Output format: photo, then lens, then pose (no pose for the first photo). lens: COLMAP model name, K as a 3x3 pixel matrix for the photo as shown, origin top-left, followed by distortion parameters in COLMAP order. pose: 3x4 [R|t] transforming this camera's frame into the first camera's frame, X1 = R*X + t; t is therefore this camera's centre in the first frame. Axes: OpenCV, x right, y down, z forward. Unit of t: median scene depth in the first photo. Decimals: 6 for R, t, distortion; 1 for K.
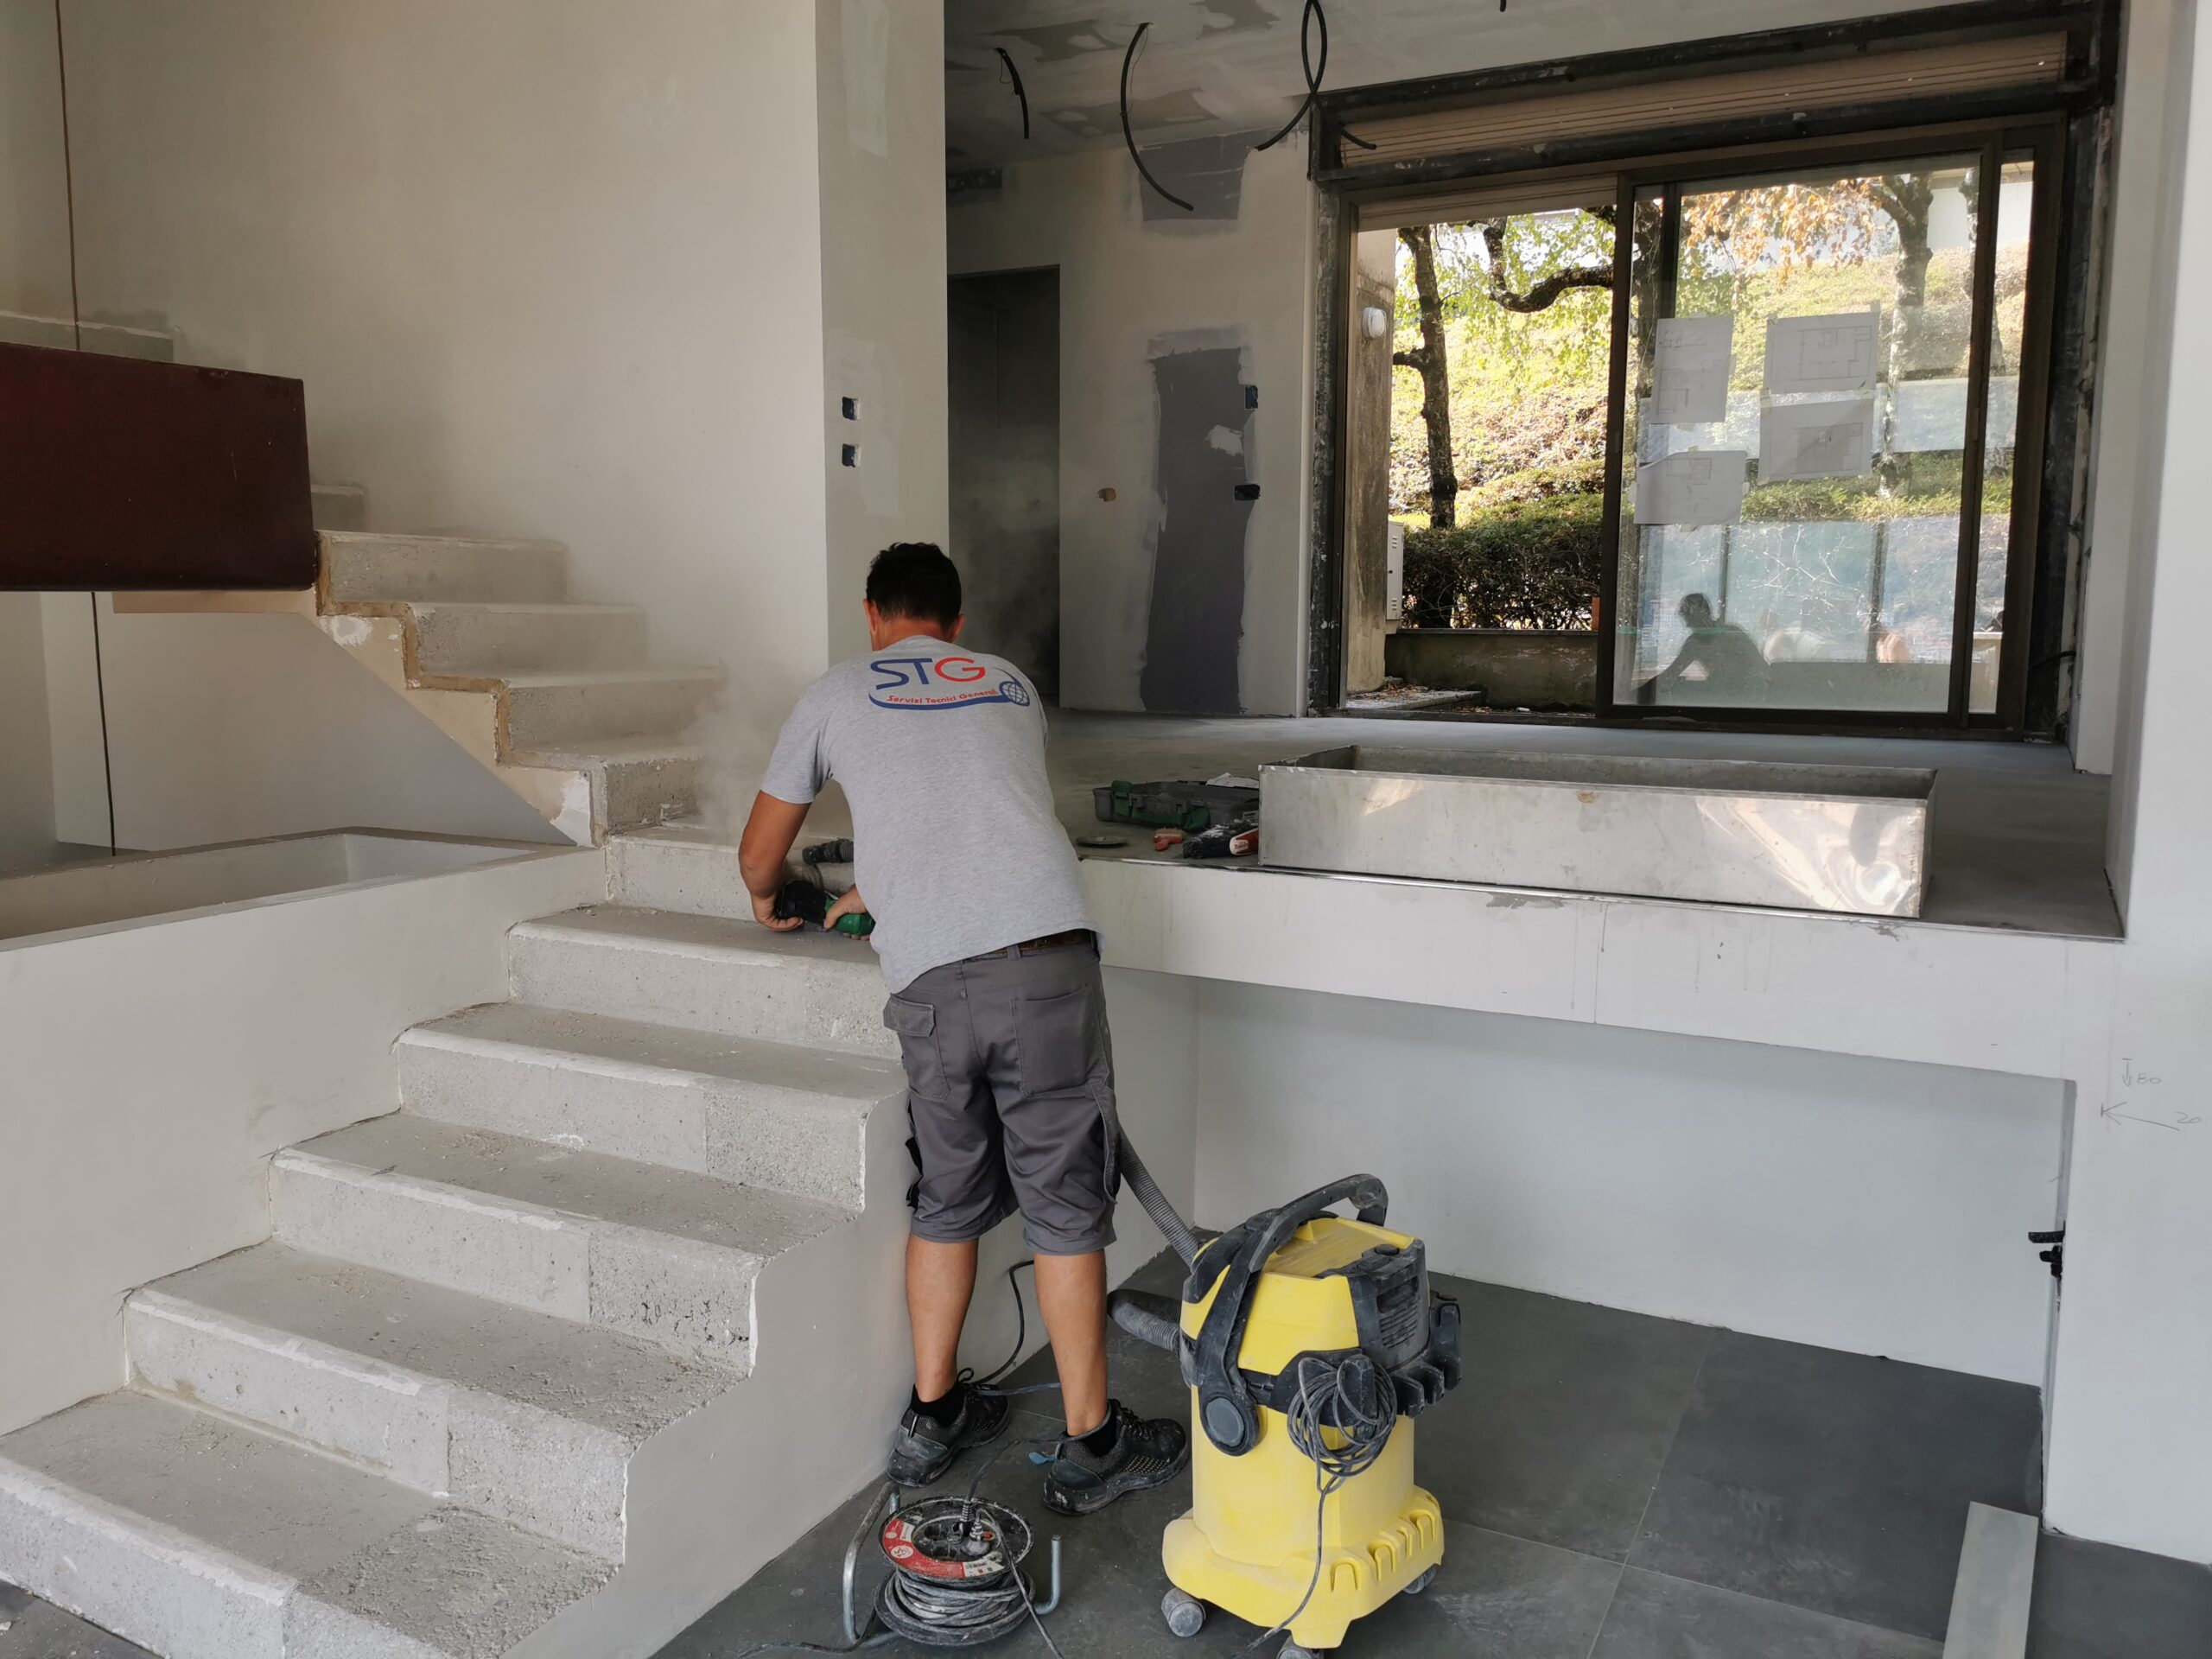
lens RADIAL K [[1687.4, 0, 1106.0], [0, 1687.4, 829.5], [0, 0, 1]] dist [0.100568, -0.142398]
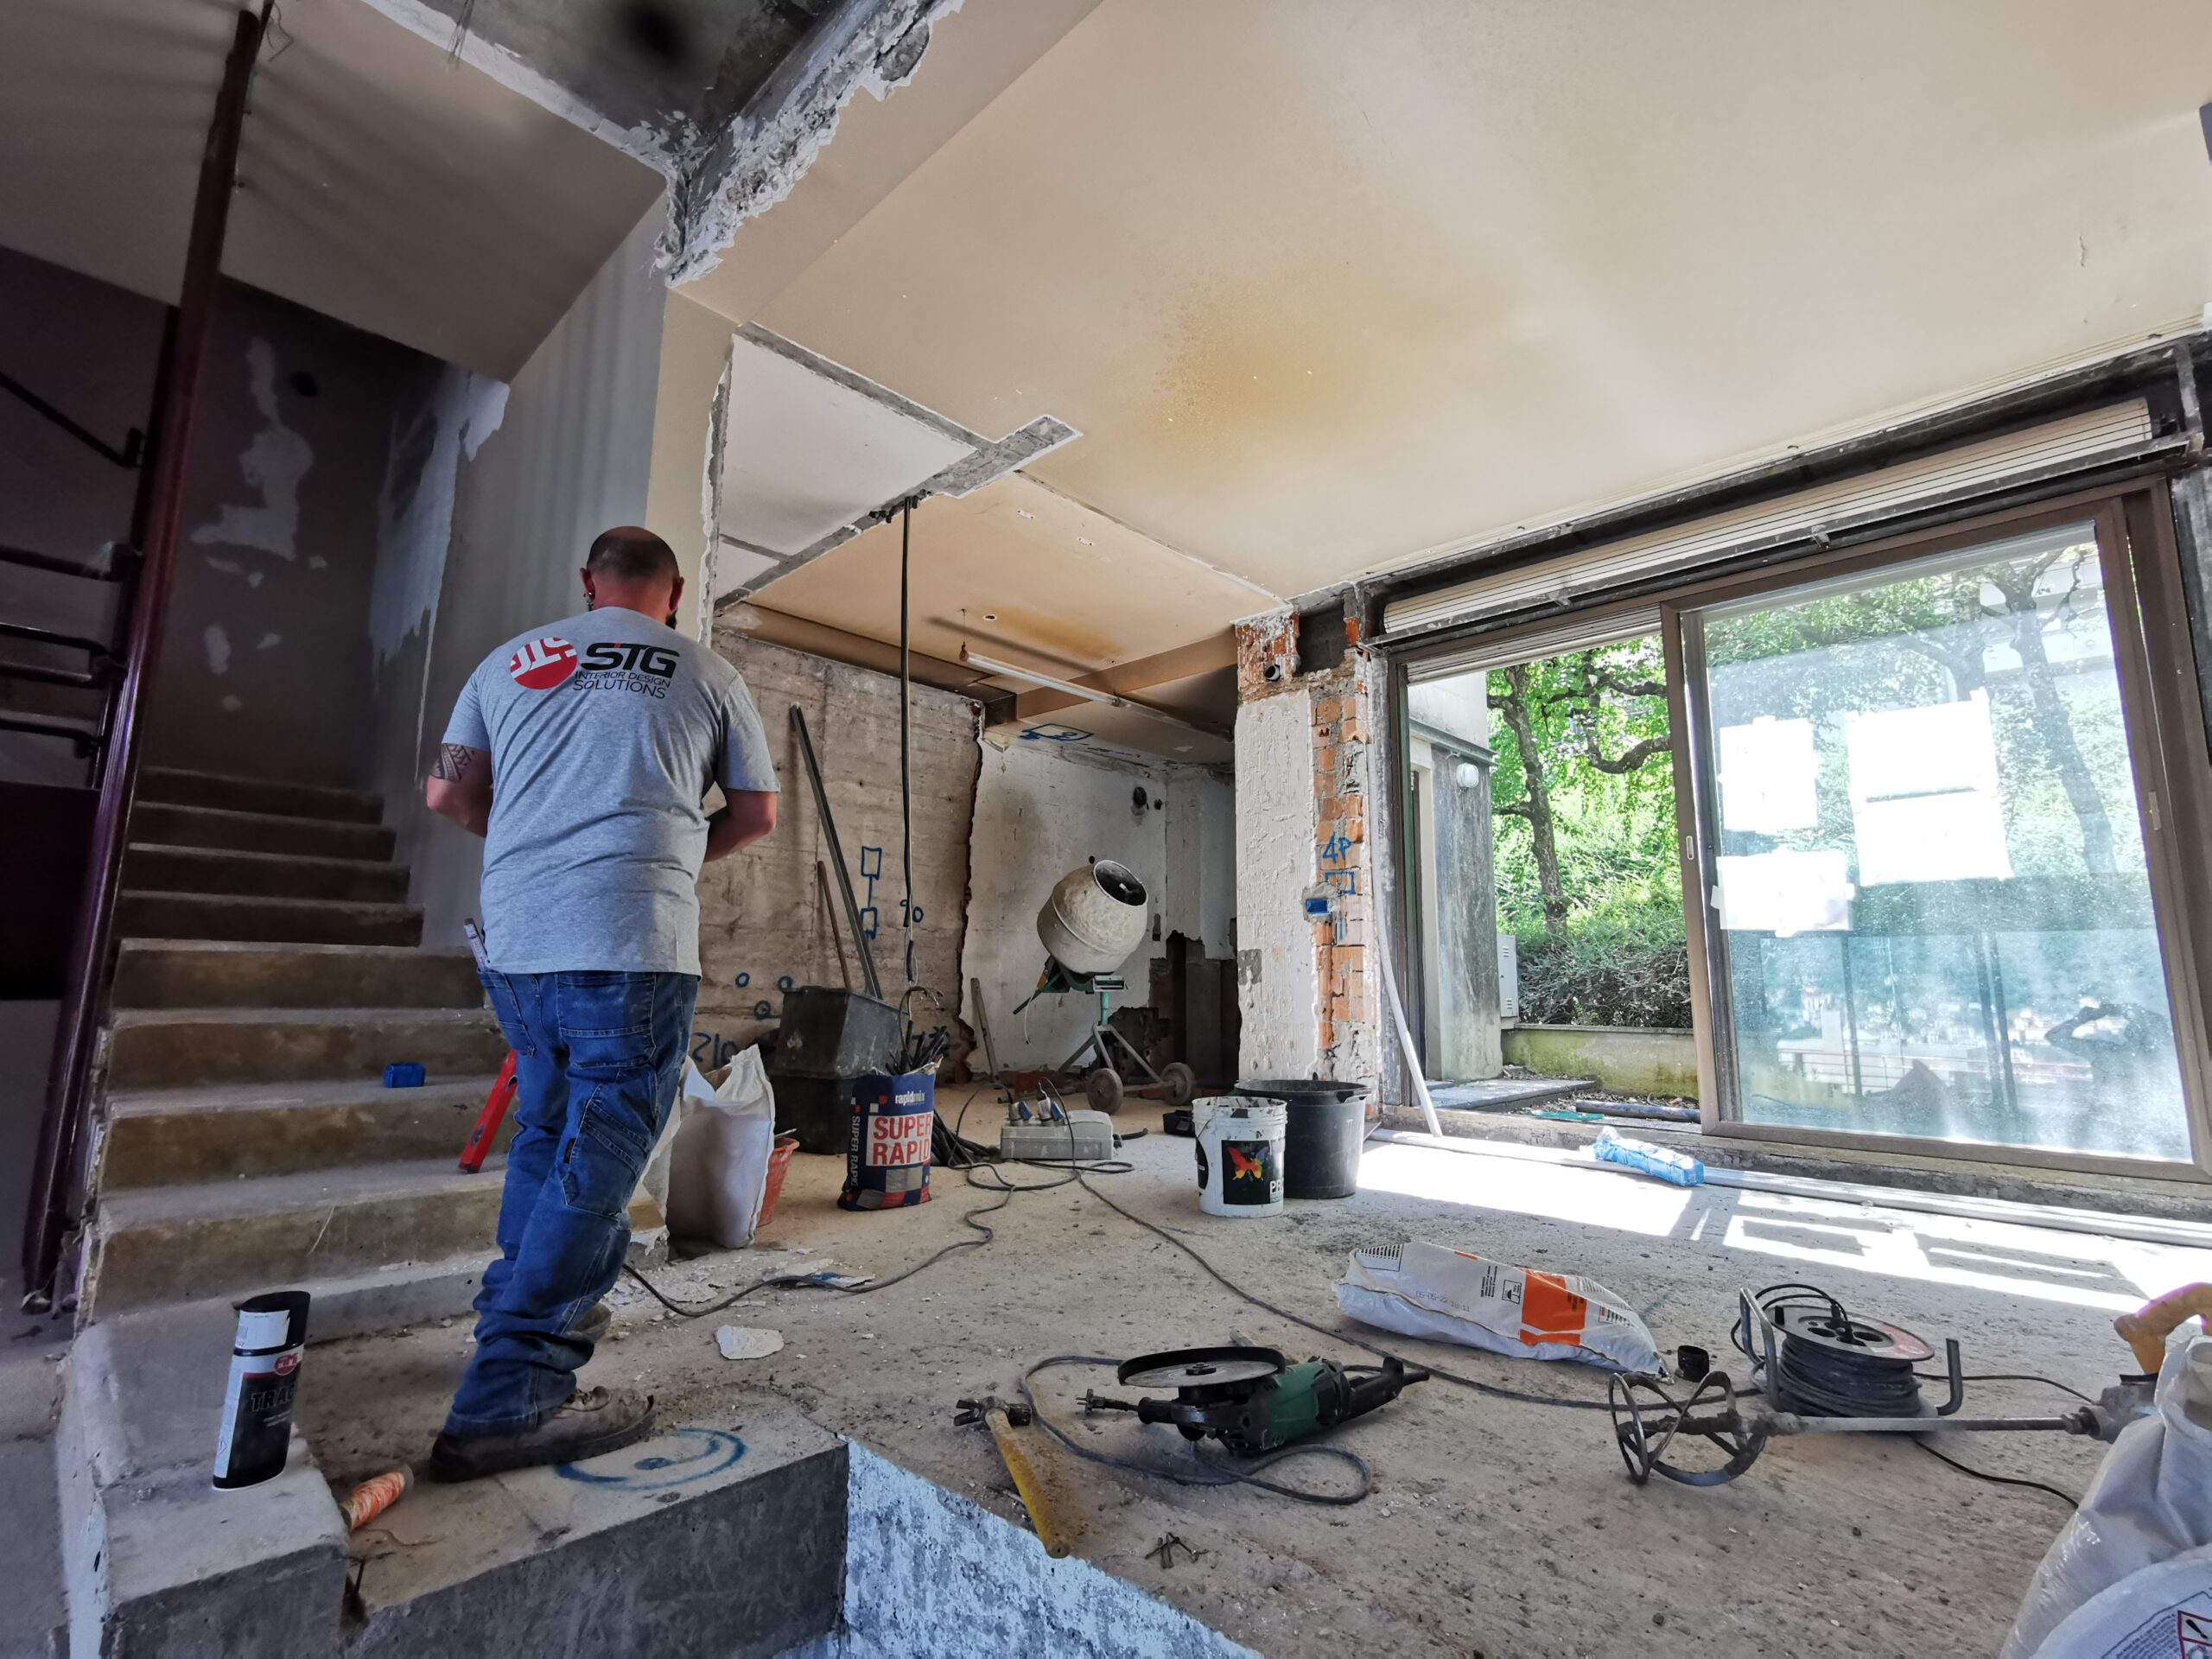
lens RADIAL K [[1013.0, 0, 1106.0], [0, 1013.0, 829.5], [0, 0, 1]] dist [0.000905, 0.000210]
pose [[0.961224, -0.034958, -0.273542, 0.098298], [-0.045558, 0.958172, -0.282543, -0.036862], [0.271978, 0.284050, 0.919426, 0.246368]]
